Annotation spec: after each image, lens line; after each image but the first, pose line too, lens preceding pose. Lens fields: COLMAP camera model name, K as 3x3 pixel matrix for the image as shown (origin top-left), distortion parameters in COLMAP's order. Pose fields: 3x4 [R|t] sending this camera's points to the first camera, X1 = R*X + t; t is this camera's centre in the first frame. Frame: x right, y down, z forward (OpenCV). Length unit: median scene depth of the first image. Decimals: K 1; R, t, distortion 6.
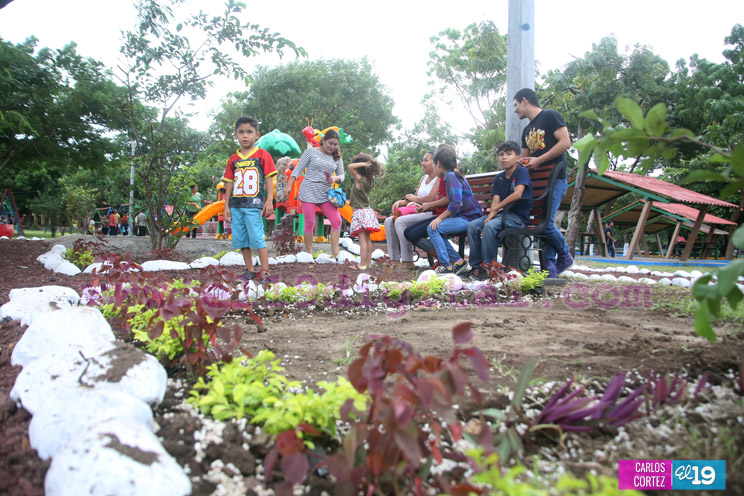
lens RADIAL K [[605.1, 0, 370.2], [0, 605.1, 264.5], [0, 0, 1]] dist [-0.150970, 0.122071]
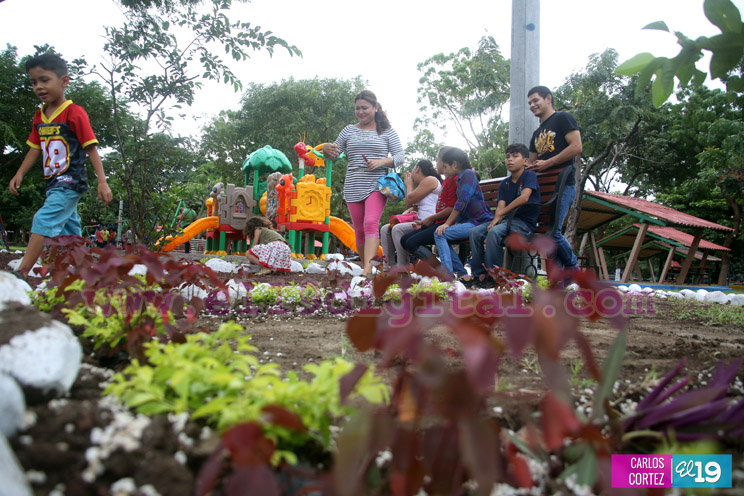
lens RADIAL K [[593.0, 0, 362.5], [0, 593.0, 279.1], [0, 0, 1]] dist [-0.151438, 0.103979]
pose [[0.999902, 0.012972, 0.005181, -0.007622], [-0.012844, 0.999628, -0.024078, 0.032096], [-0.005491, 0.024010, 0.999697, 0.095580]]
